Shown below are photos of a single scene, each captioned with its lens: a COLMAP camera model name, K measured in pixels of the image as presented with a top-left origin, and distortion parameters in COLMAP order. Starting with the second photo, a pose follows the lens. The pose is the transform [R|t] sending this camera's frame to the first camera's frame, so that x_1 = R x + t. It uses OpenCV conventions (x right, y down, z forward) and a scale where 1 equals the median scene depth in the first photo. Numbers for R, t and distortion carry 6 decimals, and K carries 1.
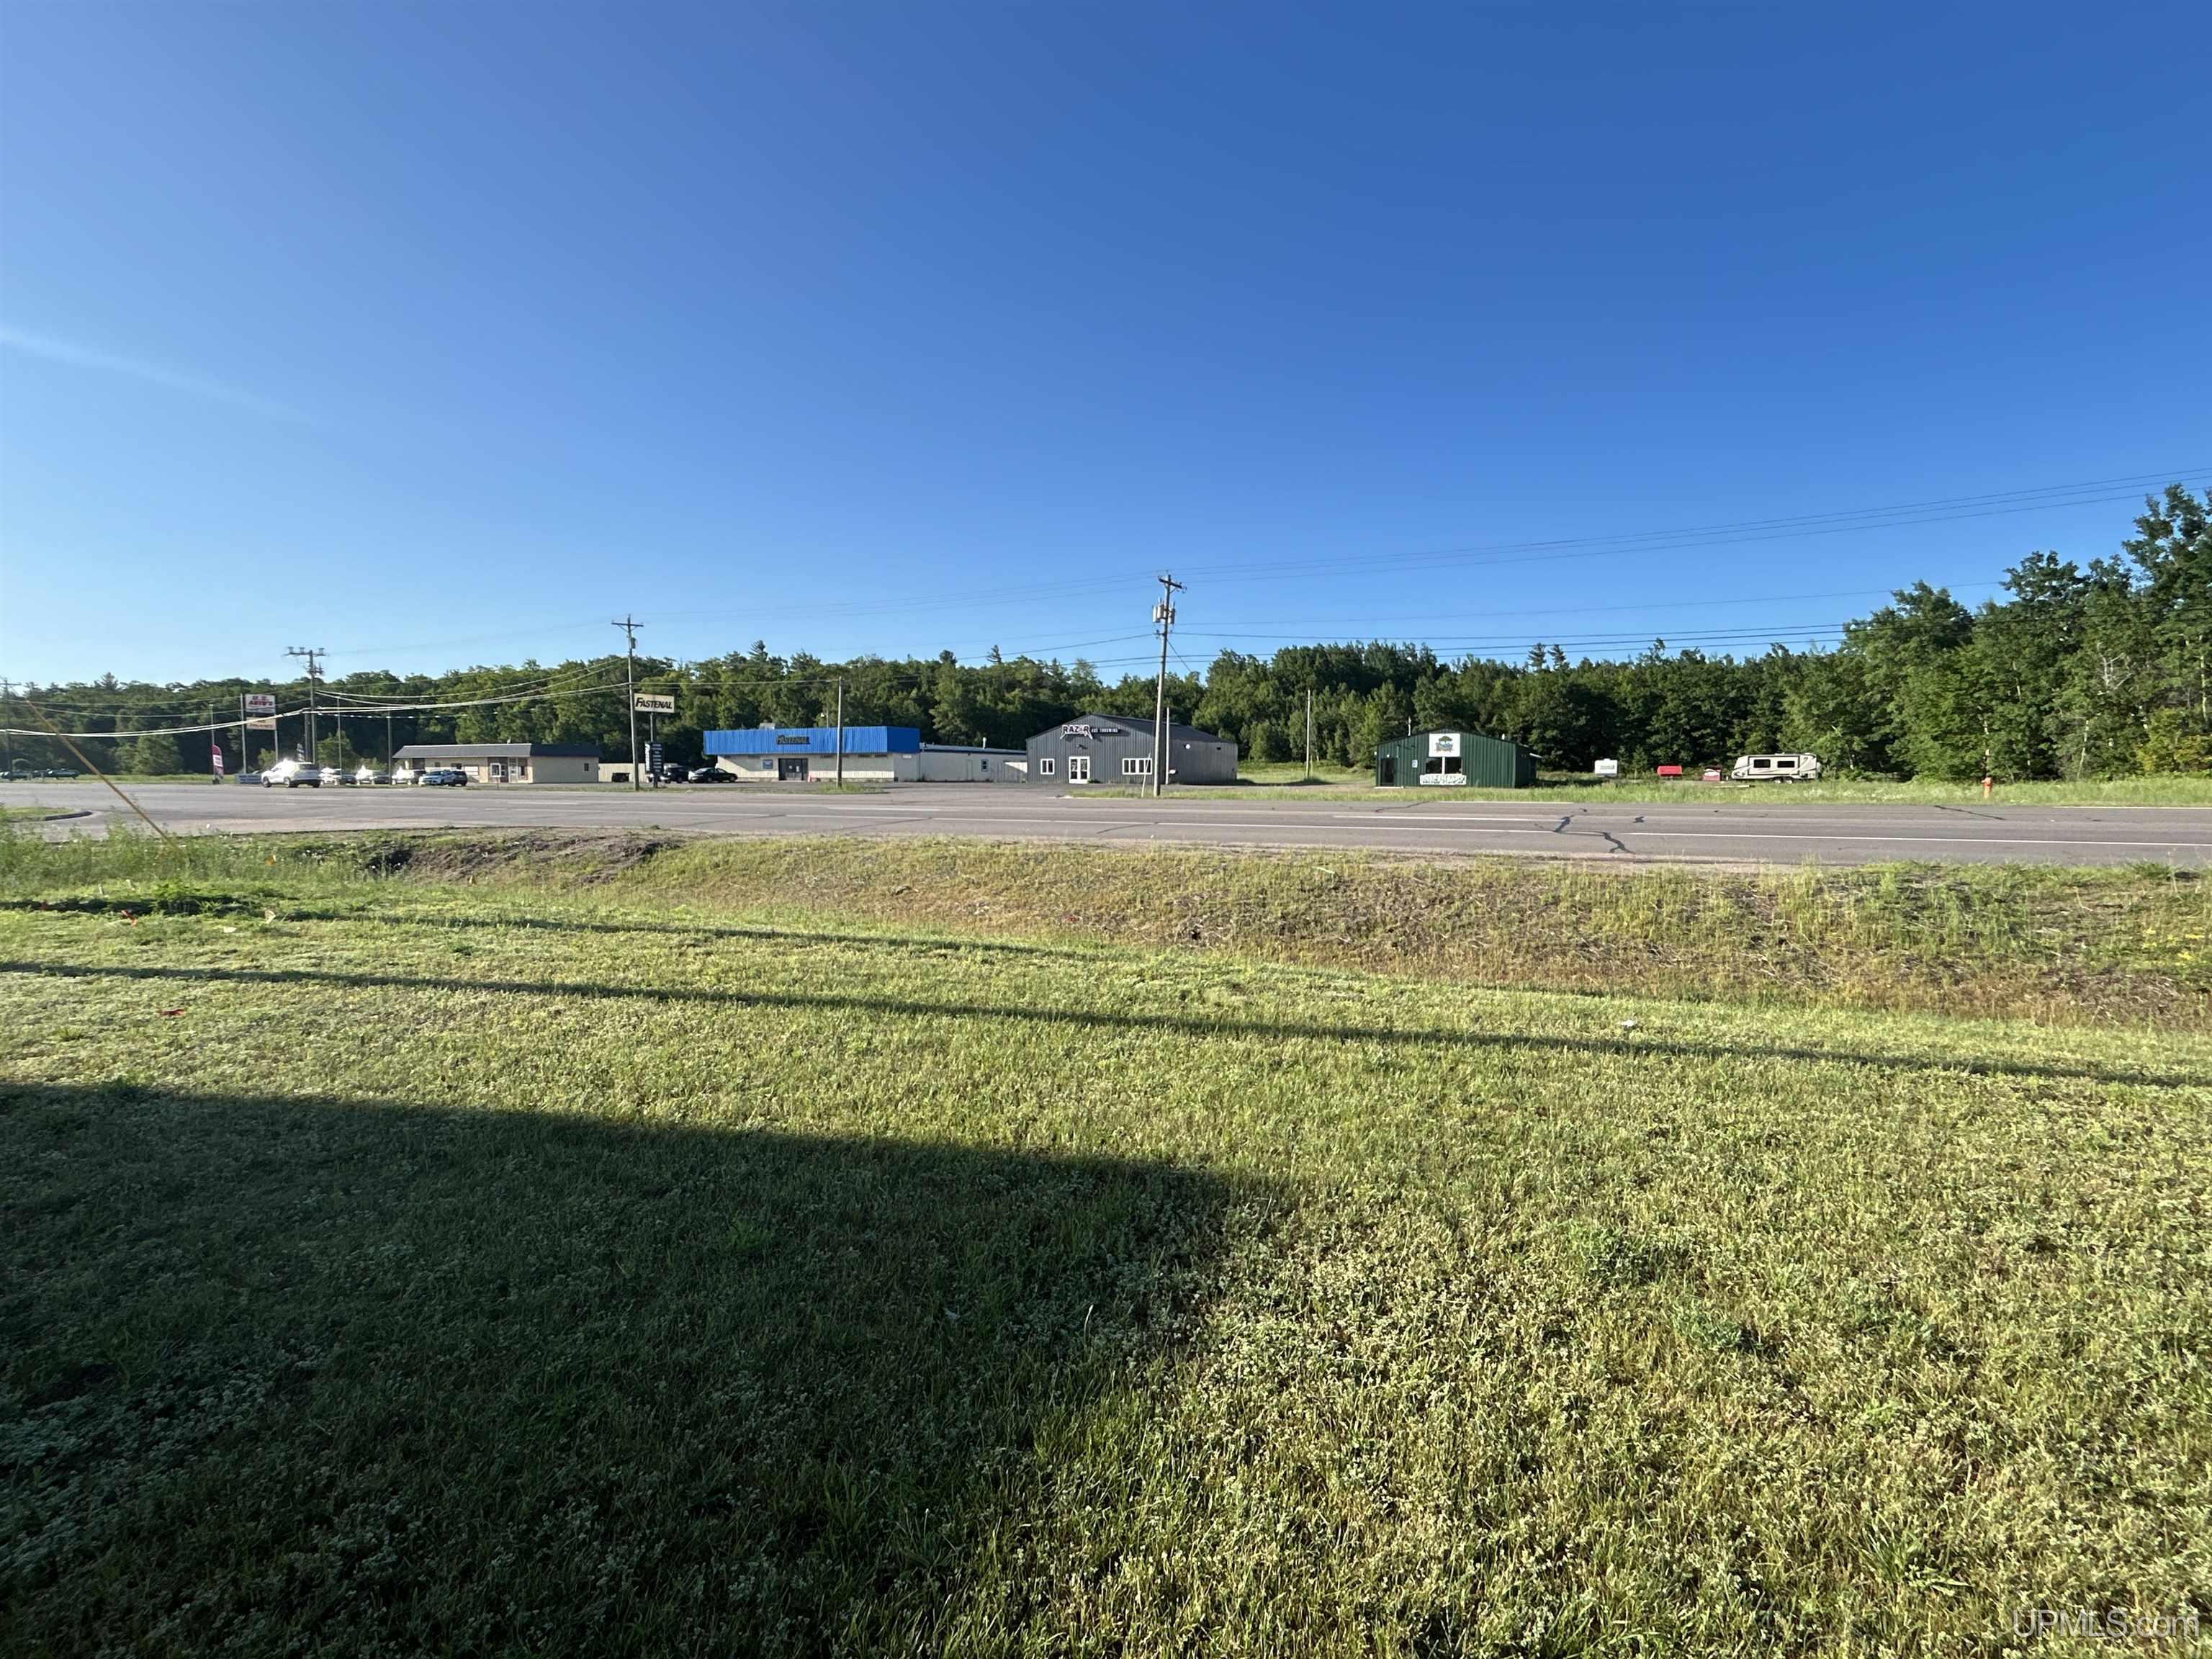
lens RADIAL K [[1025.3, 0, 1102.4], [0, 1025.3, 820.5], [0, 0, 1]] dist [-0.002931, 0.001946]
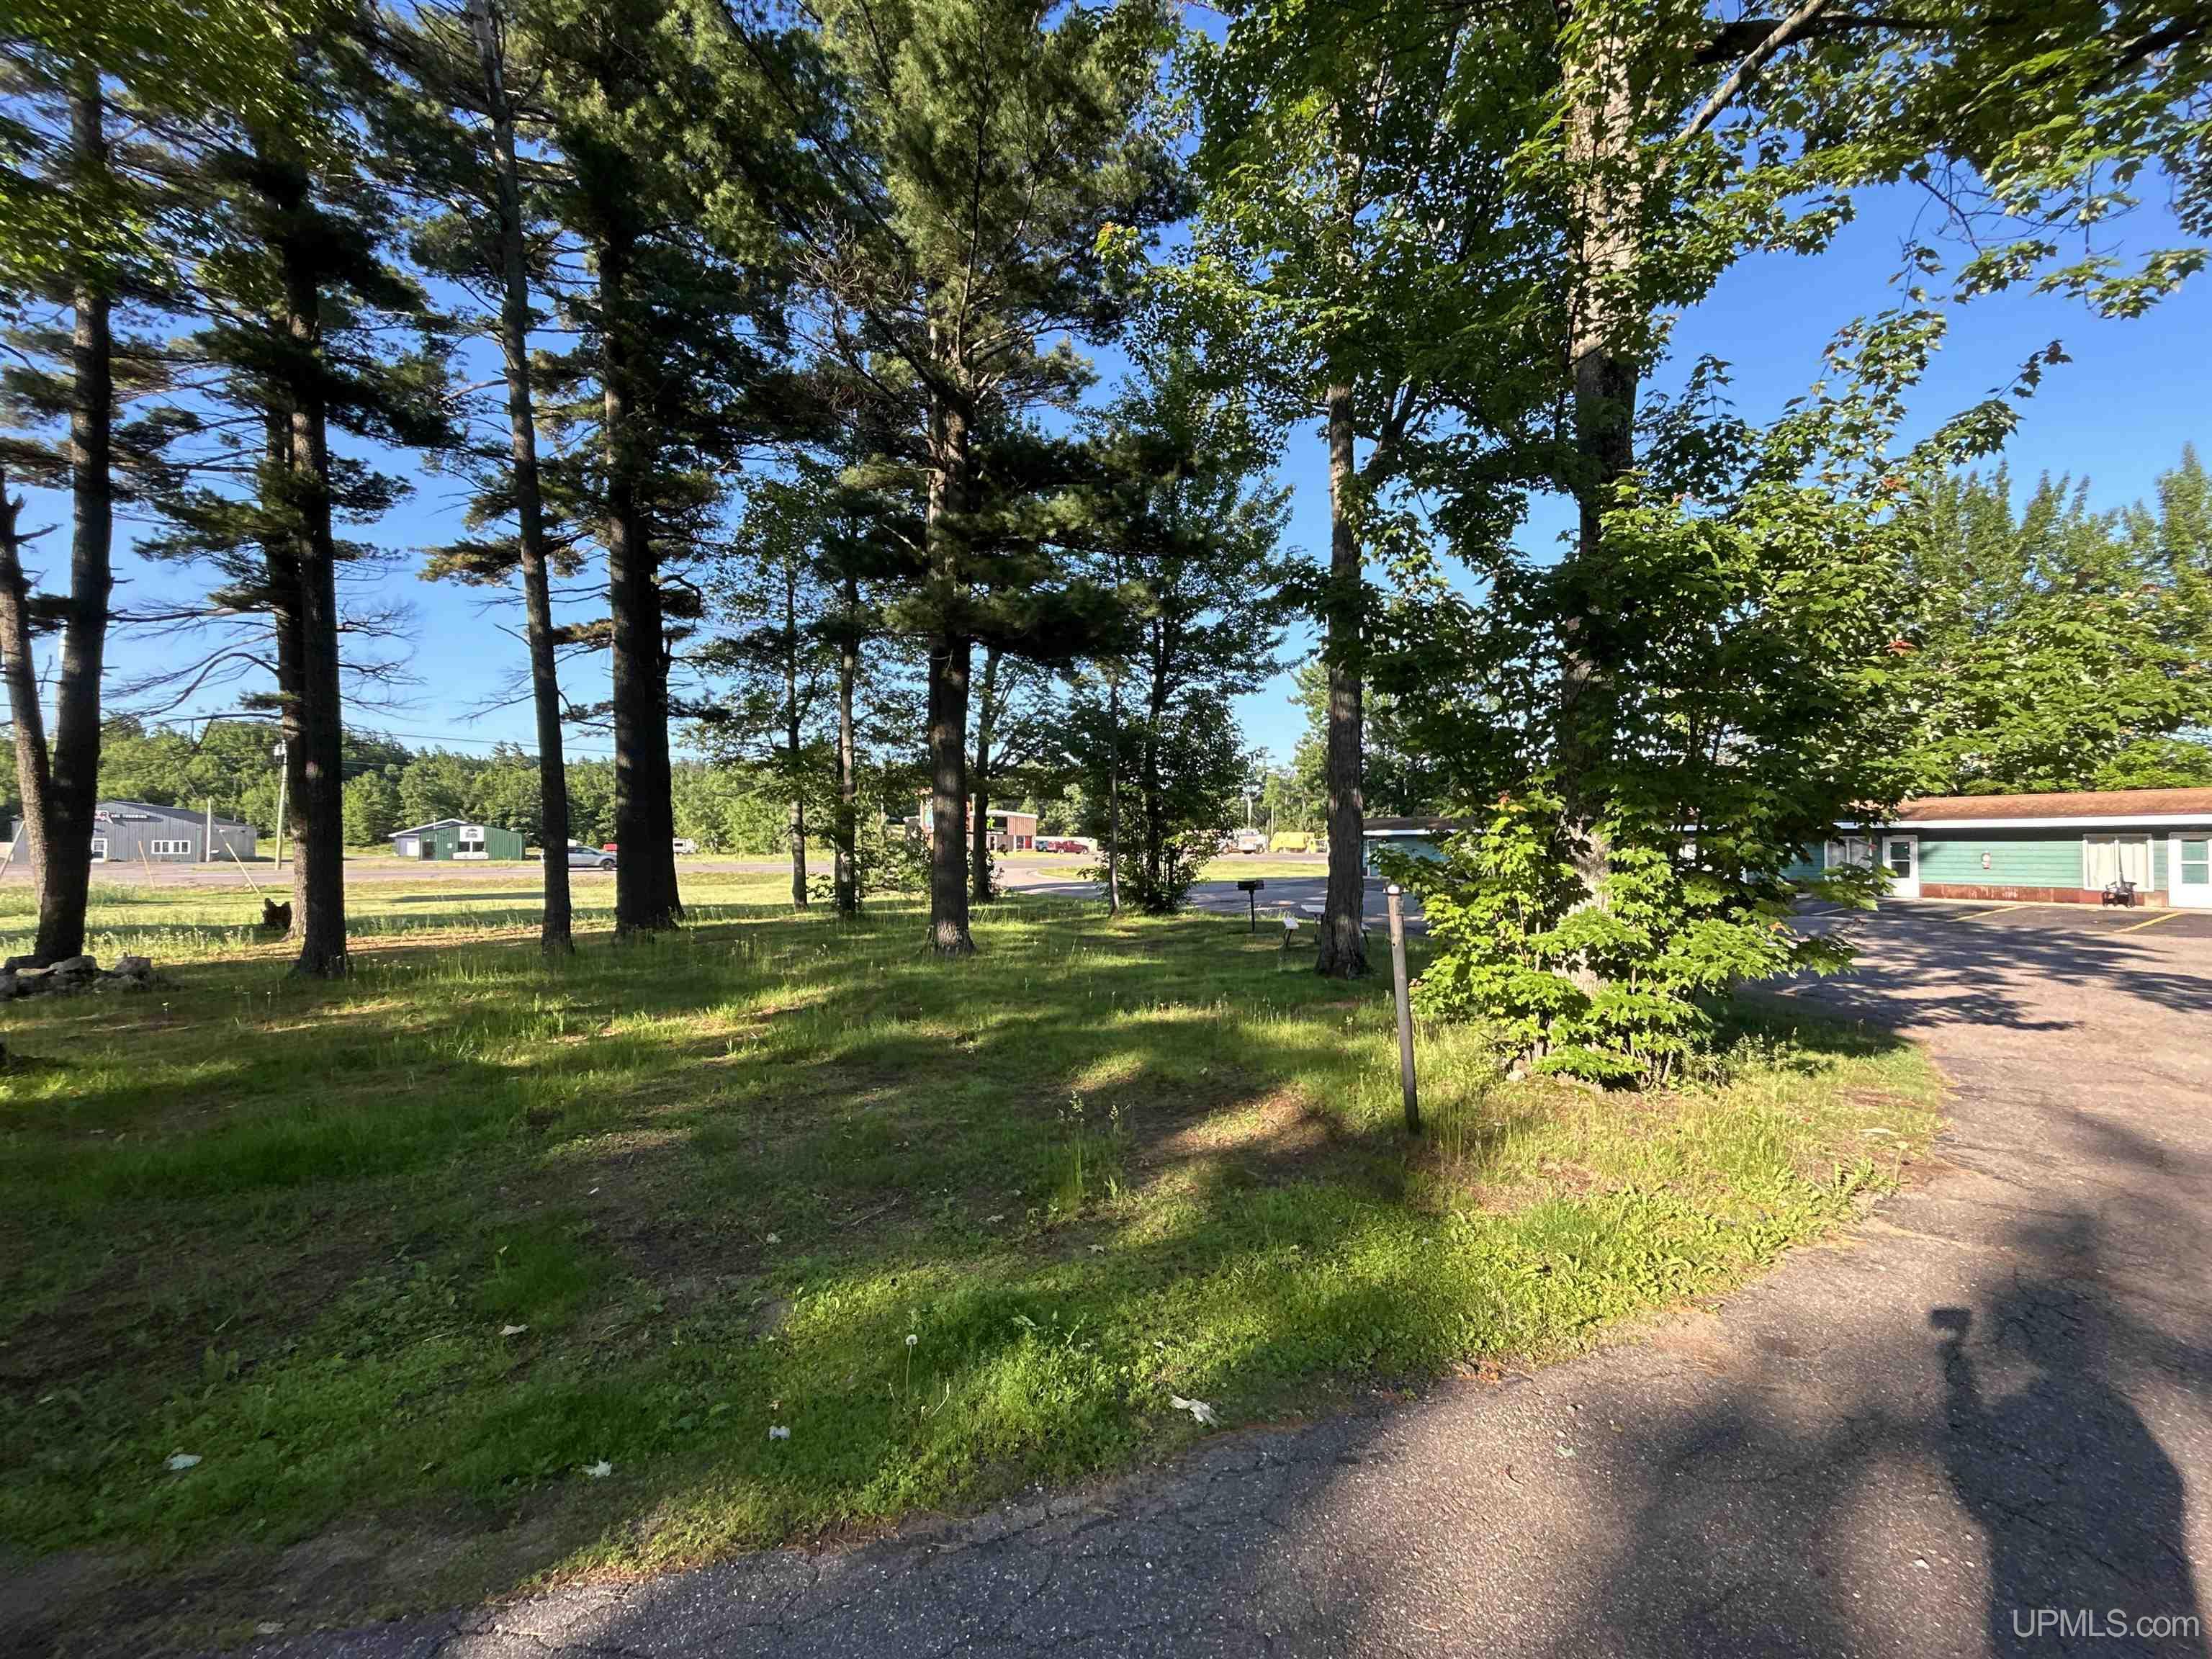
lens RADIAL K [[896.5, 0, 1100.0], [0, 896.5, 833.2], [0, 0, 1]] dist [0.004583, -0.001021]
pose [[0.532945, 0.010078, 0.846090, -0.478707], [0.040013, 0.998510, -0.037097, 0.022374], [-0.845203, 0.053625, 0.531748, -0.813300]]
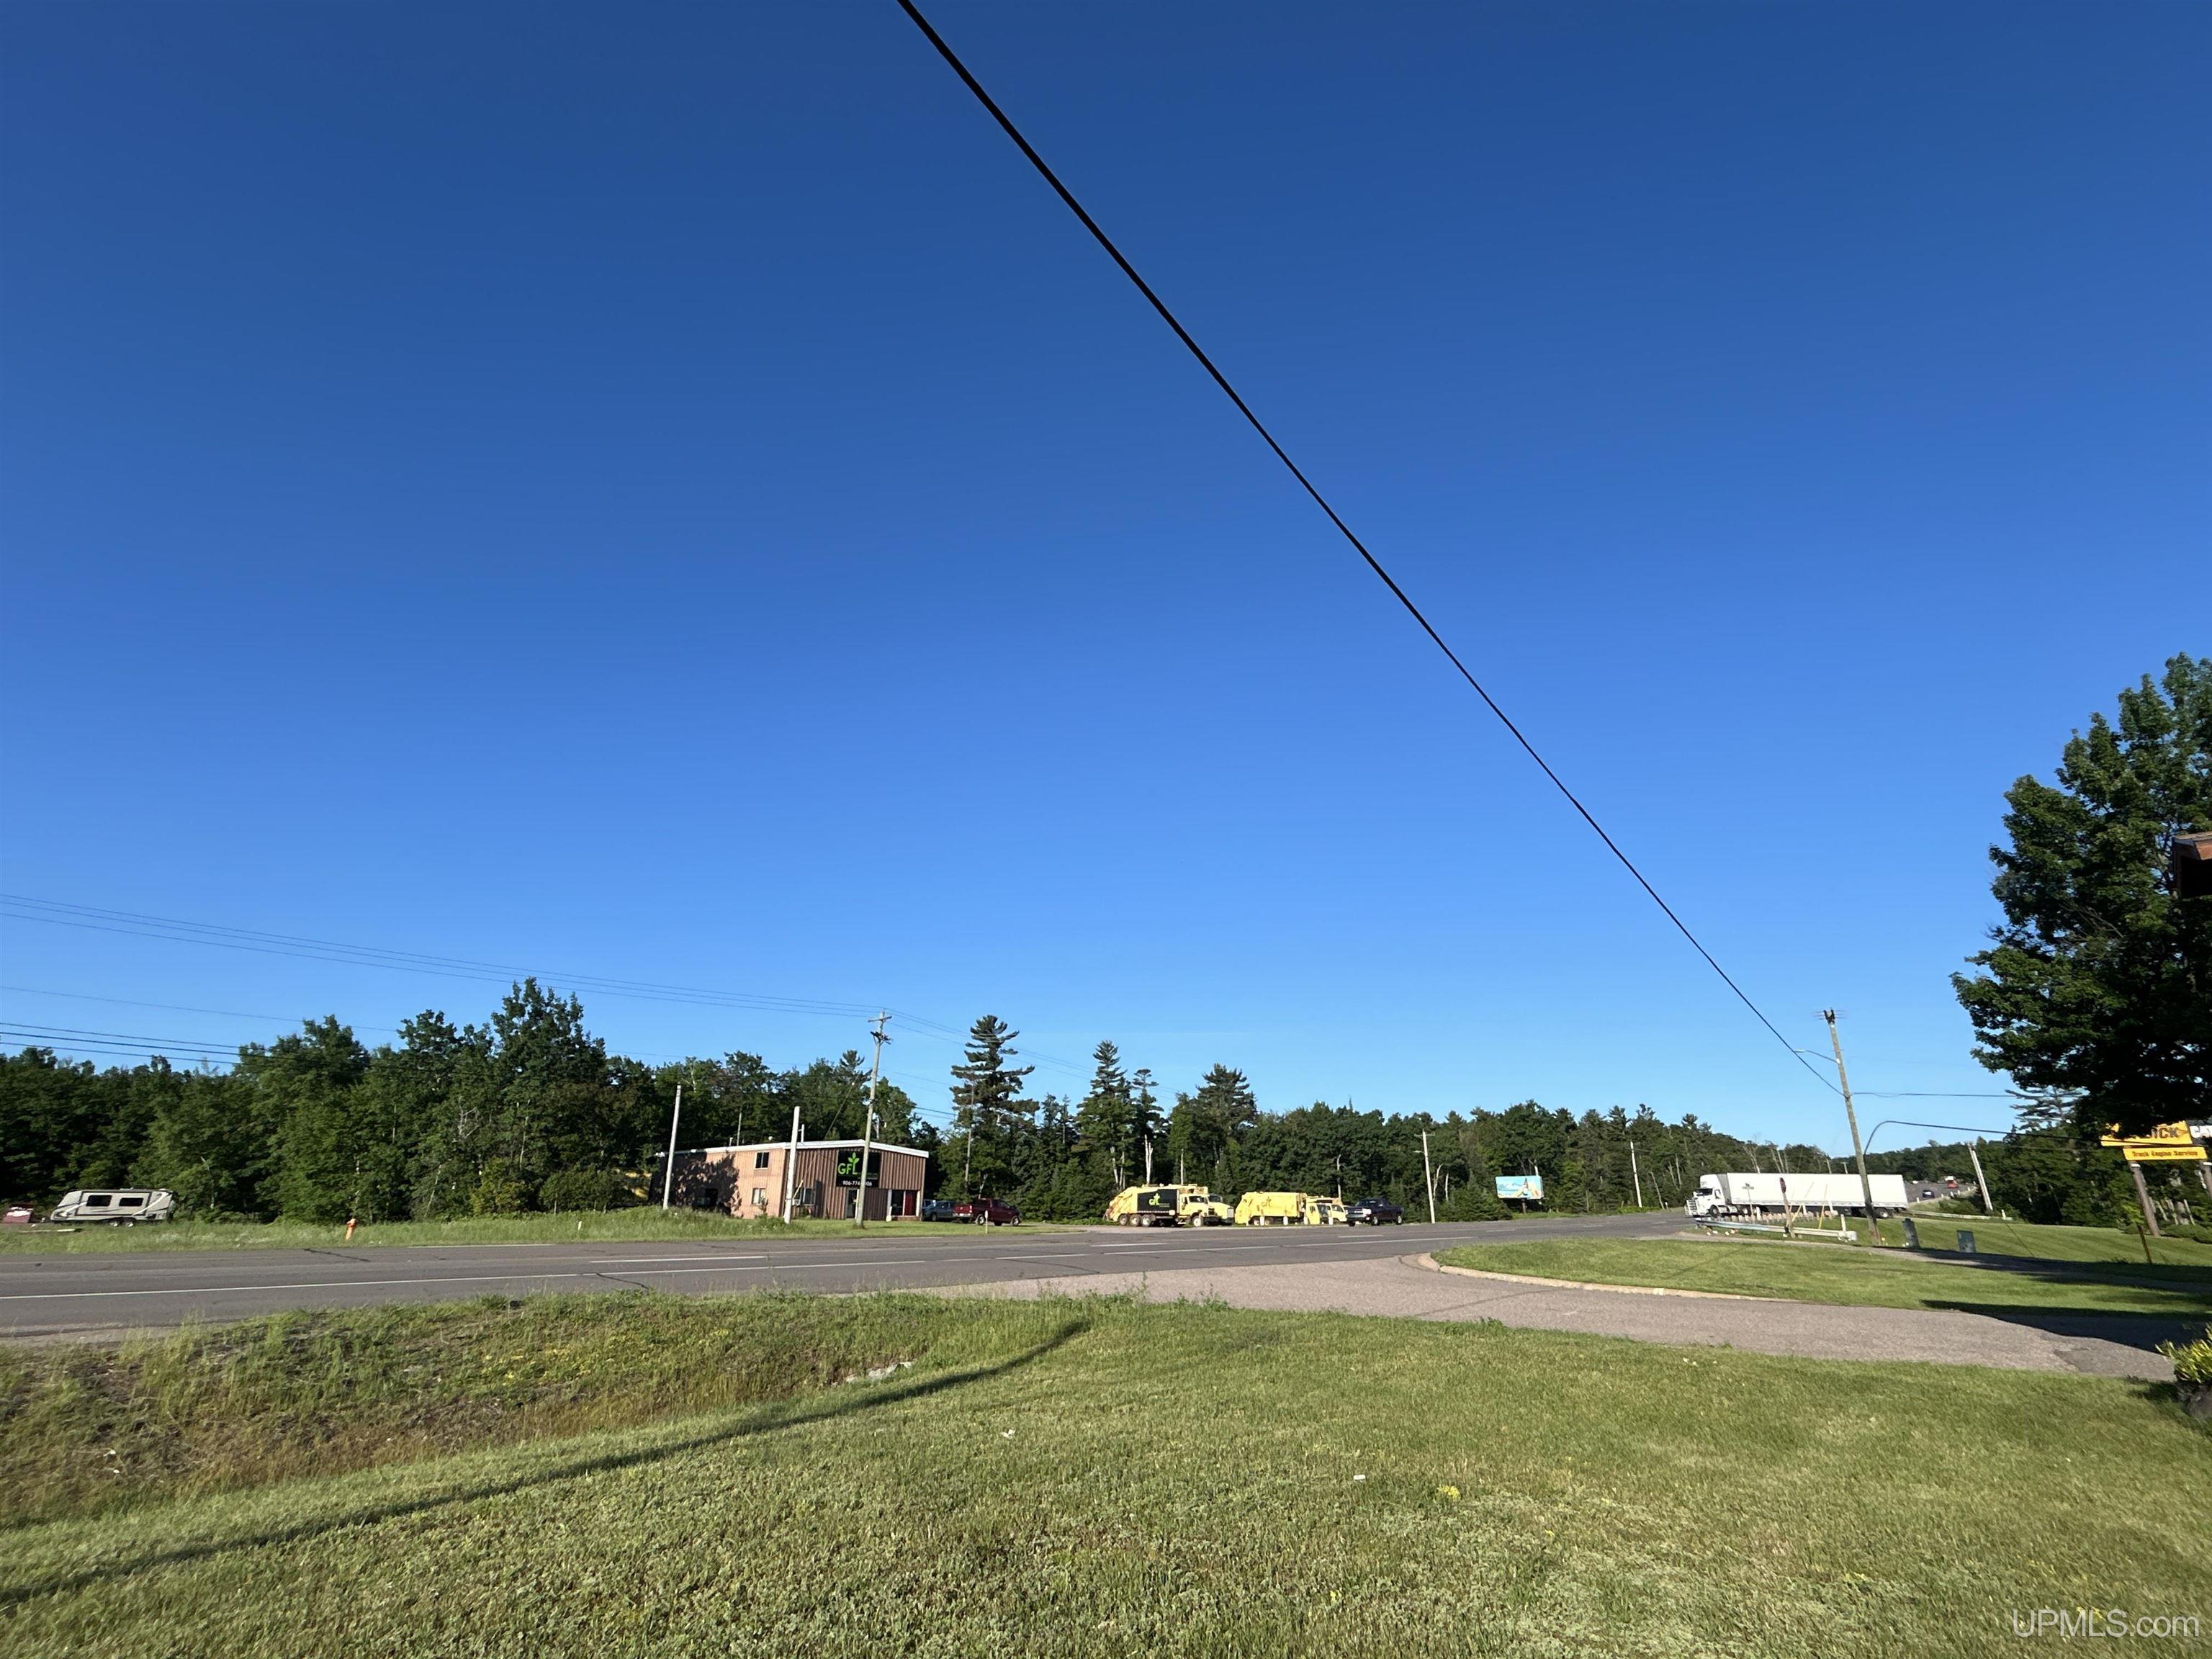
lens RADIAL K [[1025.3, 0, 1105.5], [0, 1025.3, 834.5], [0, 0, 1]] dist [-0.002931, 0.001946]
pose [[0.244065, 0.340731, 0.907928, -0.017523], [0.040061, 0.931900, -0.360496, -0.000093], [-0.968931, 0.124357, 0.213795, -0.004585]]
